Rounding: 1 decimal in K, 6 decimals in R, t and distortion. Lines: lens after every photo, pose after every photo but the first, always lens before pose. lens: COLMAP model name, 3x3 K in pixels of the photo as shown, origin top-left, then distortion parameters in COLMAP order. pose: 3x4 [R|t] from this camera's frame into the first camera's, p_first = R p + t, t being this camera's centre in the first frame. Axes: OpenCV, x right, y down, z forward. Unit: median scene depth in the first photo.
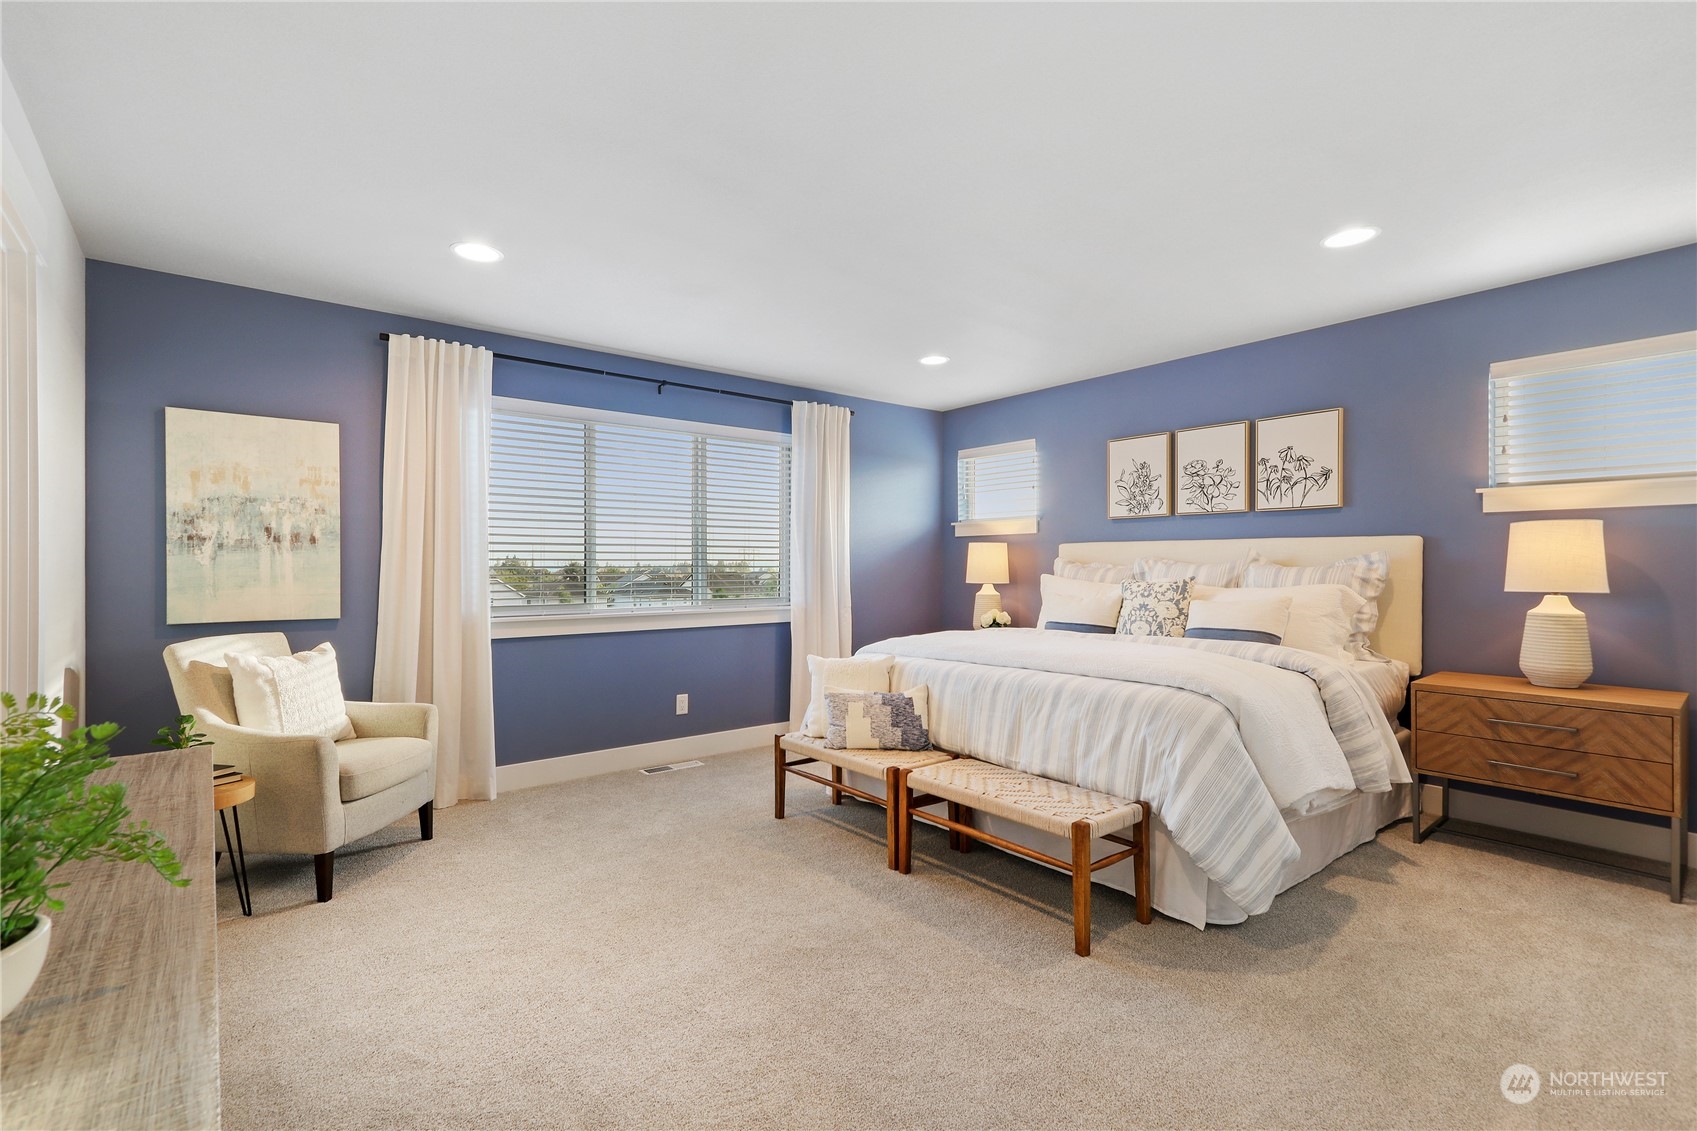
lens RADIAL K [[784.8, 0, 848.5], [0, 784.8, 565.5], [0, 0, 1]] dist [-0.001213, -0.000423]
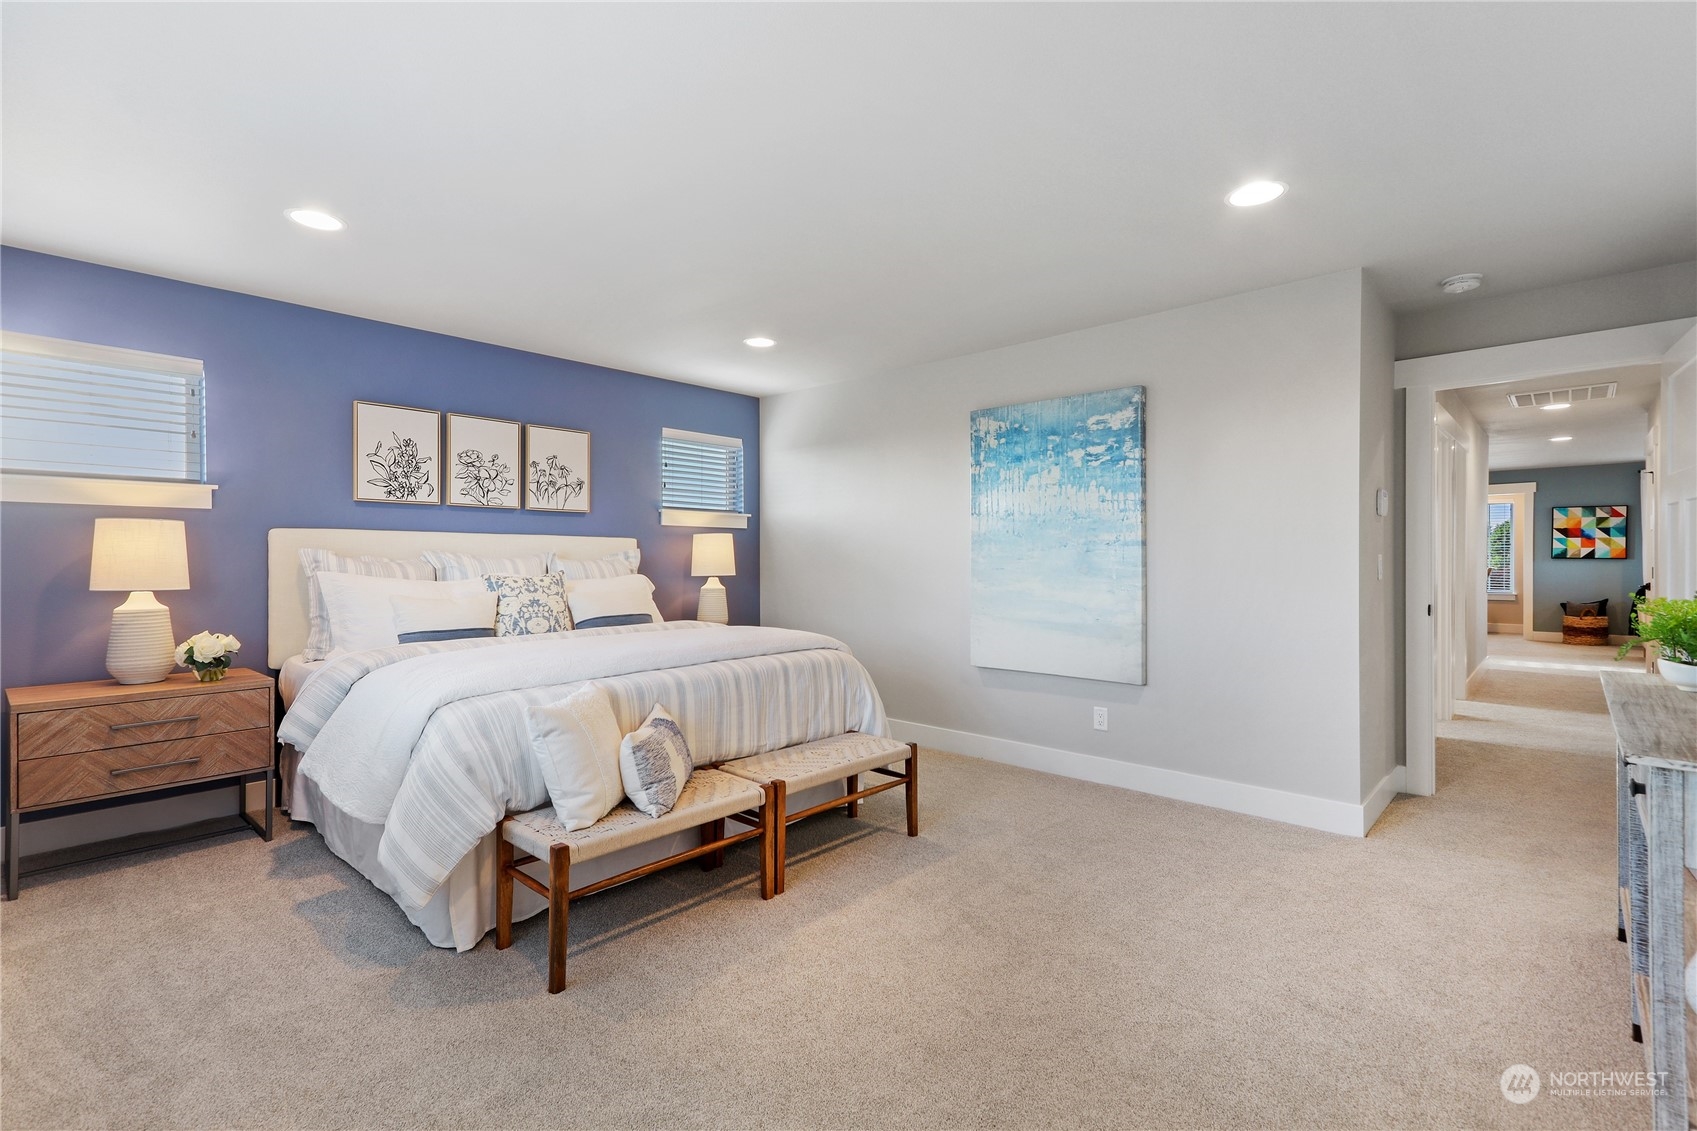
lens RADIAL K [[740.6, 0, 848.5], [0, 740.6, 565.5], [0, 0, 1]] dist [0.001793, 0.000355]
pose [[-0.138477, -0.003140, 0.990361, -0.534910], [0.001199, 0.999994, 0.003338, 0.004410], [-0.990365, 0.001650, -0.138473, 0.697258]]
